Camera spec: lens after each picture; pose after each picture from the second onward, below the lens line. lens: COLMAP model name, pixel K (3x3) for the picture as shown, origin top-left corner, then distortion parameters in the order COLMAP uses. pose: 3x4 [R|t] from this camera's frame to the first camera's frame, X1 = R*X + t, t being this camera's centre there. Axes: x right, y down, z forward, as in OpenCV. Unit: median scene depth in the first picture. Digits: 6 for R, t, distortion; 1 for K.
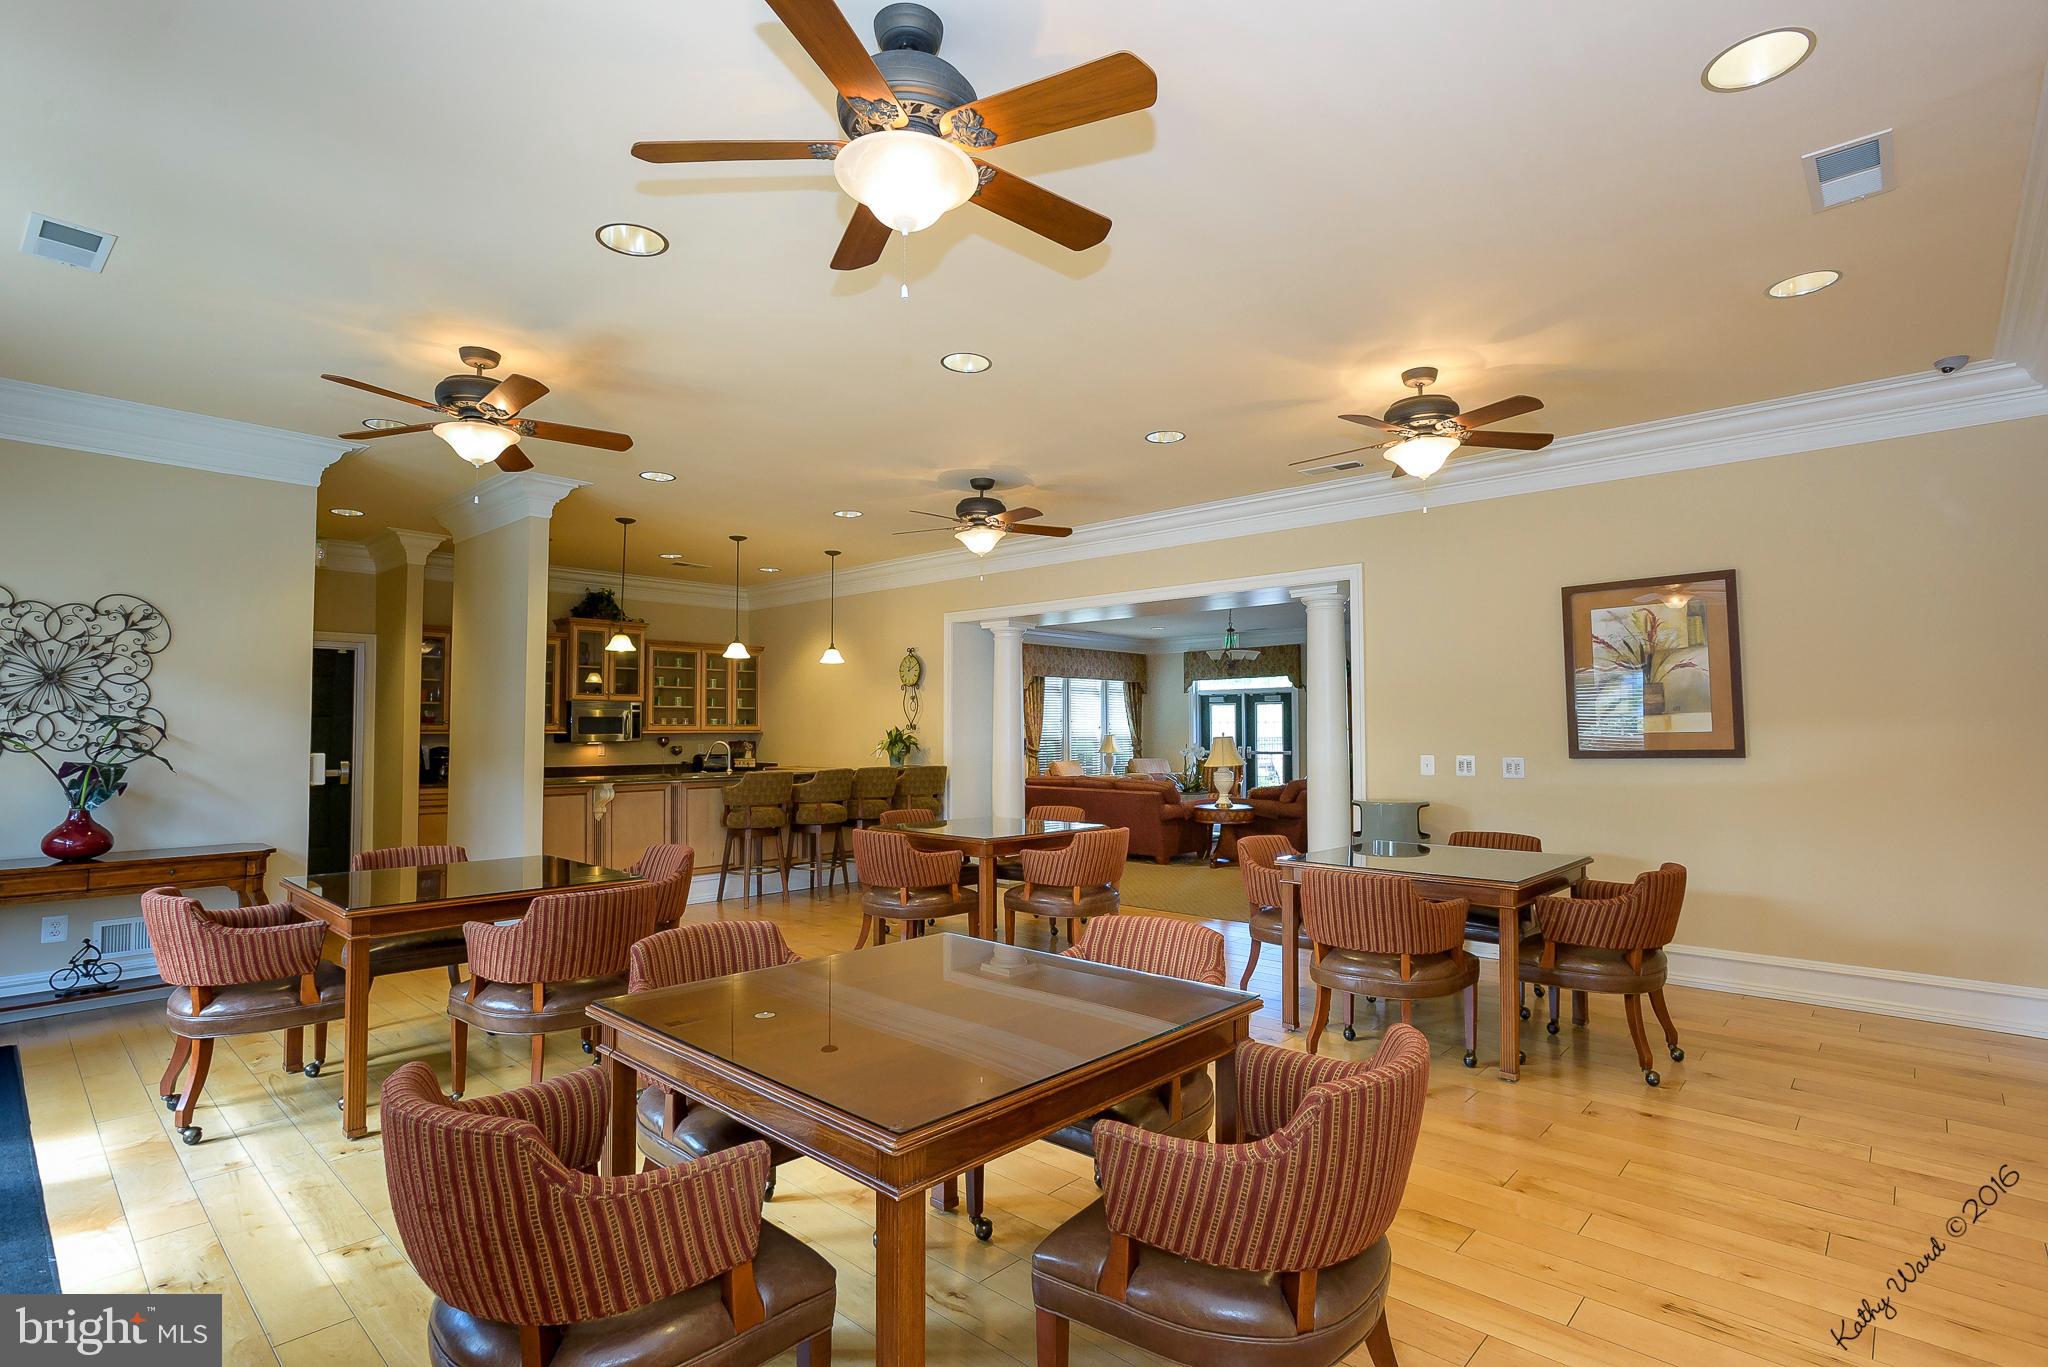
lens RADIAL K [[1014.6, 0, 1024.0], [0, 1014.6, 683.5], [0, 0, 1]] dist [0.001068, 0.000028]
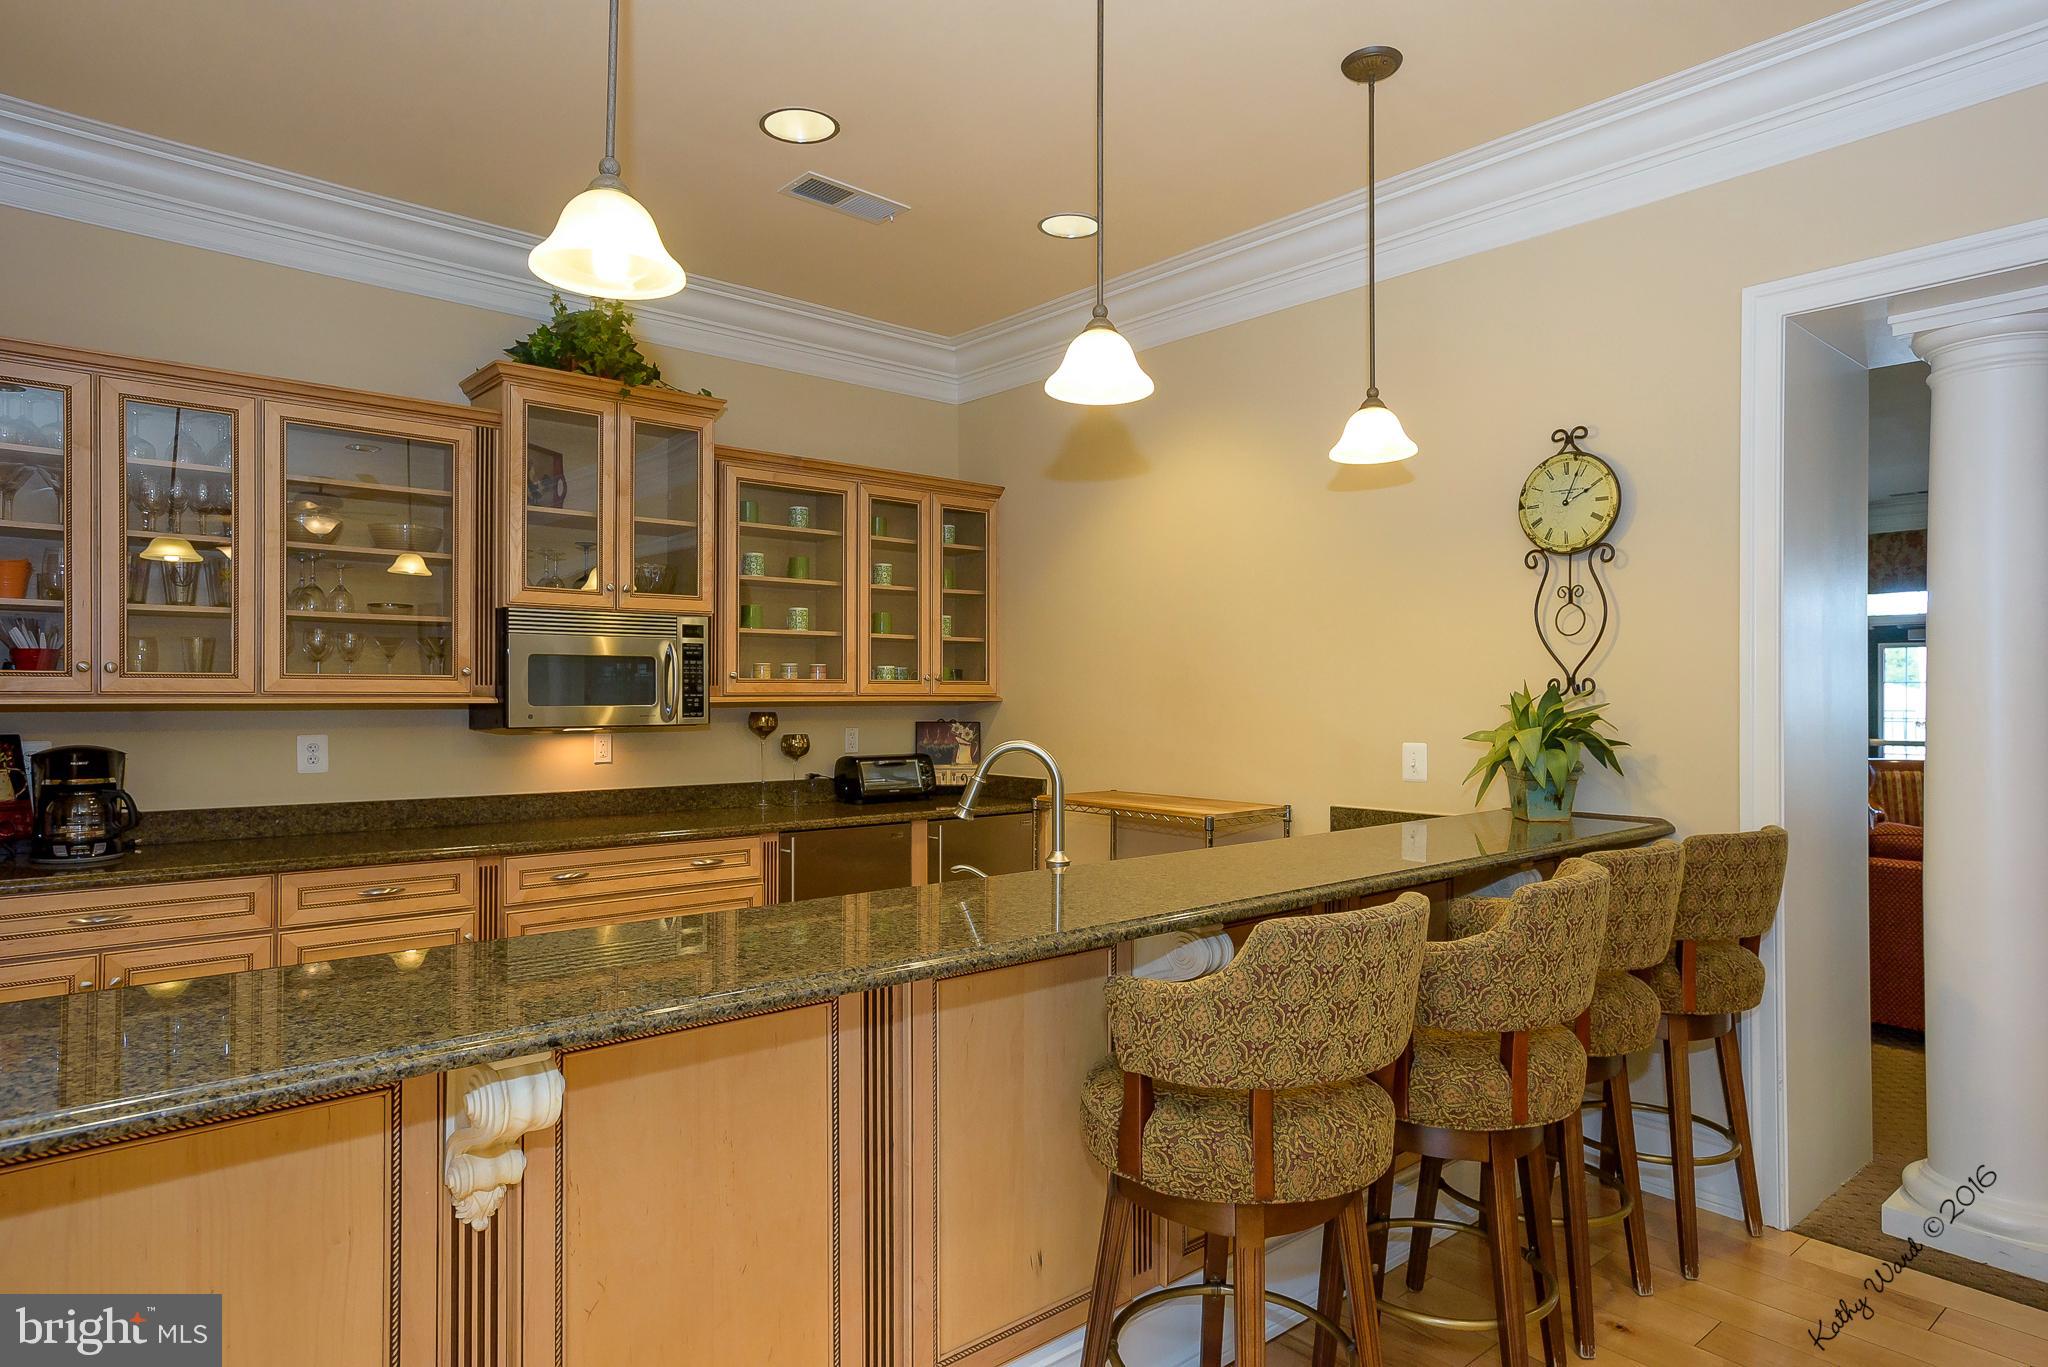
lens RADIAL K [[1159.6, 0, 1024.0], [0, 1159.6, 683.5], [0, 0, 1]] dist [-0.000022, -0.000157]
pose [[0.996042, 0.004942, -0.088748, -0.223391], [-0.001487, 0.999240, 0.038953, 0.025648], [0.088873, -0.038667, 0.995292, 0.587138]]
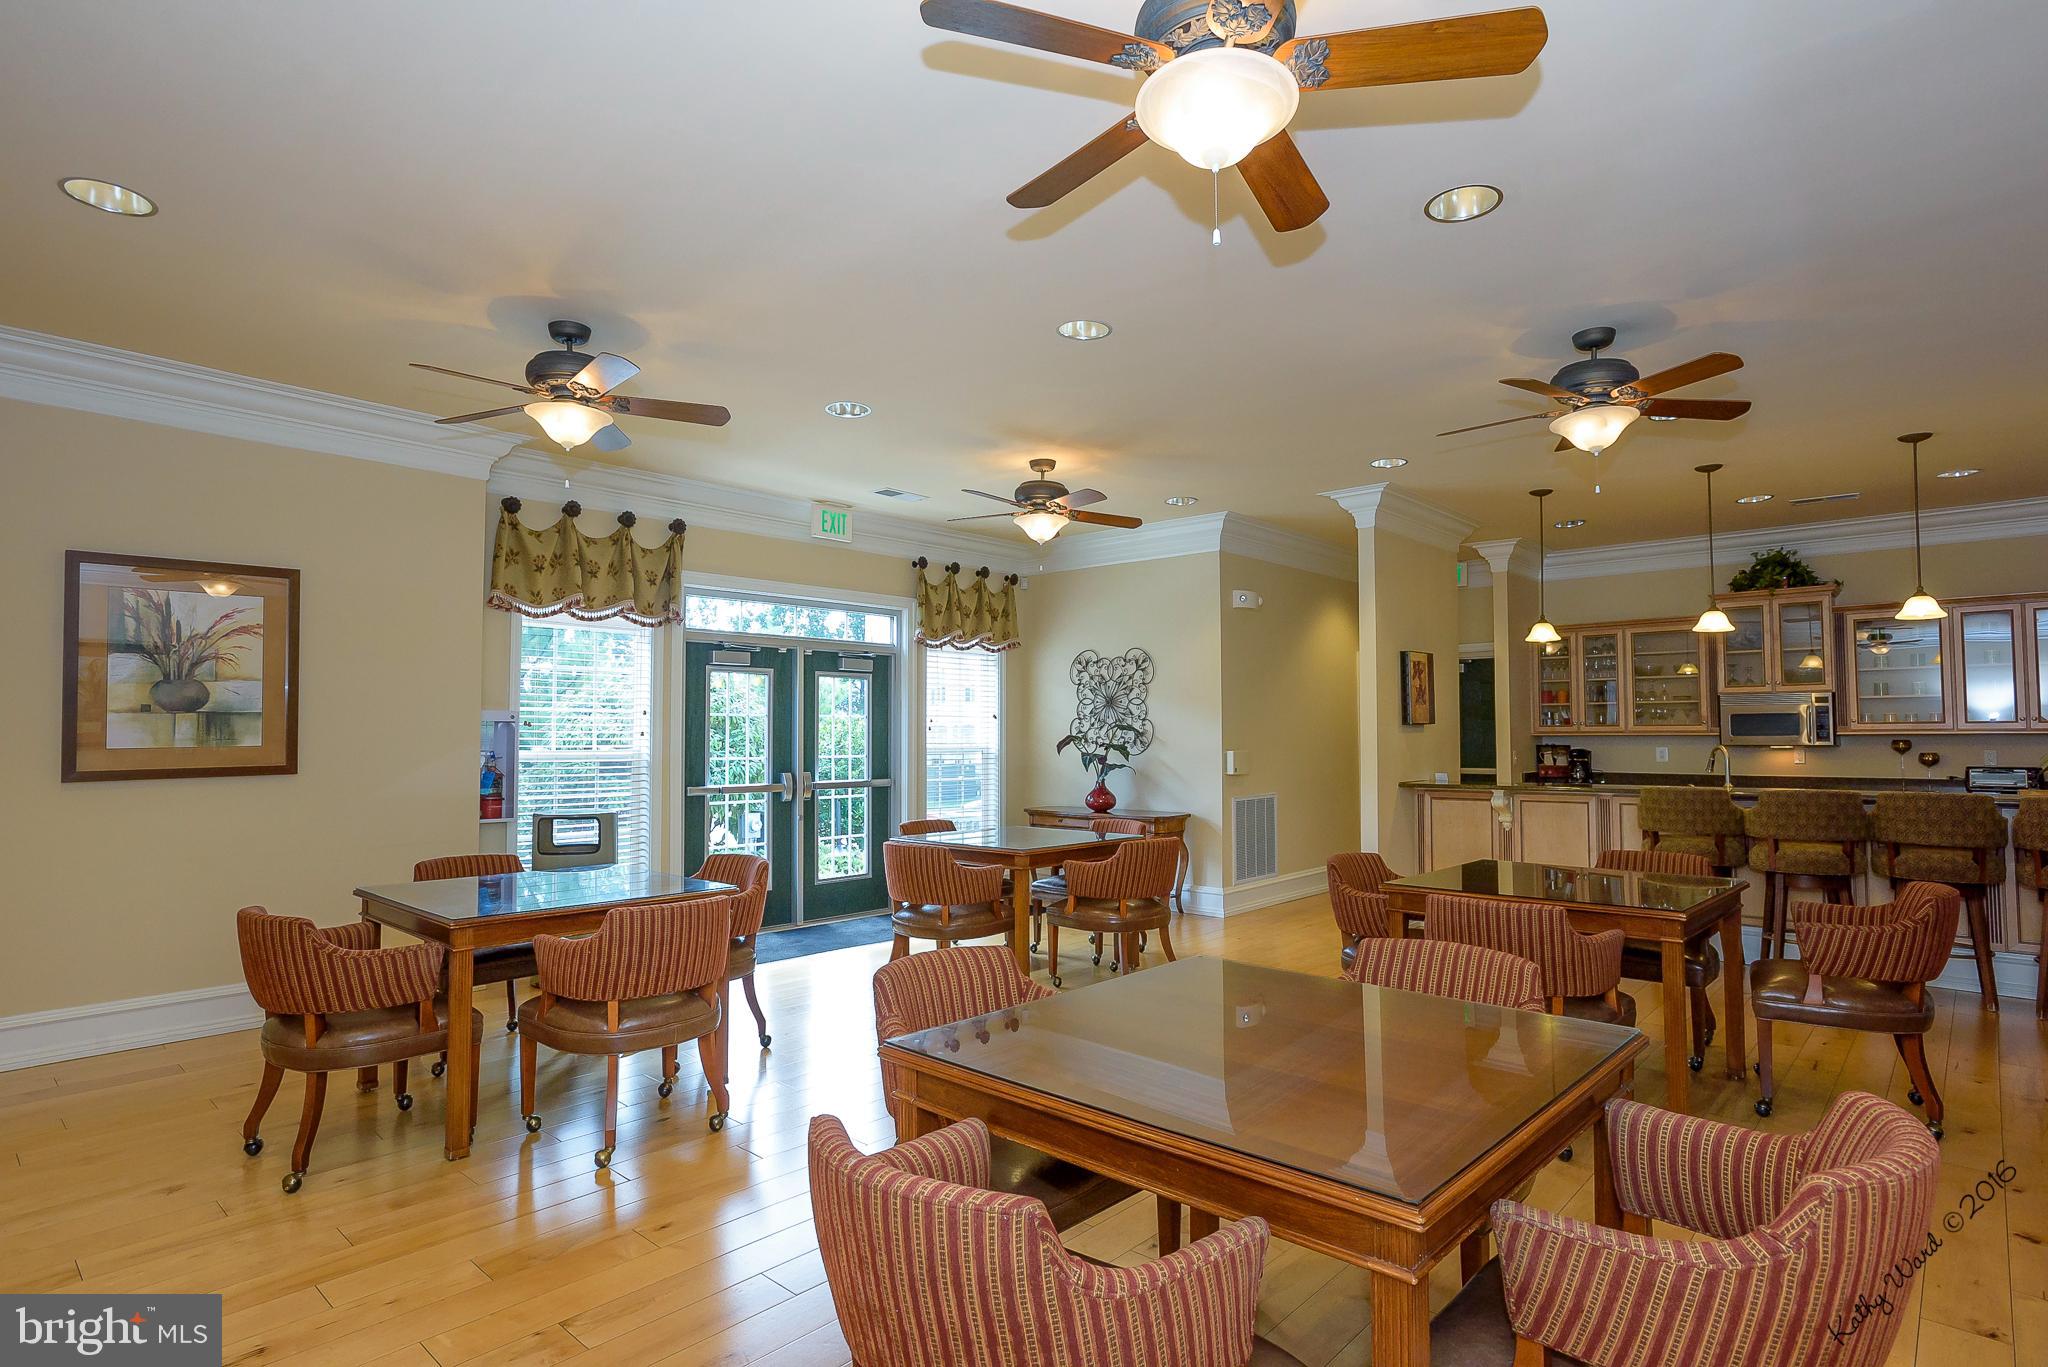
lens RADIAL K [[1050.3, 0, 1026.6], [0, 1050.3, 700.7], [0, 0, 1]] dist [-0.001474, -0.000096]
pose [[0.027026, -0.032947, -0.999092, 0.369515], [0.051020, 0.998200, -0.031537, 0.018616], [0.998332, -0.050122, 0.028659, 0.386165]]
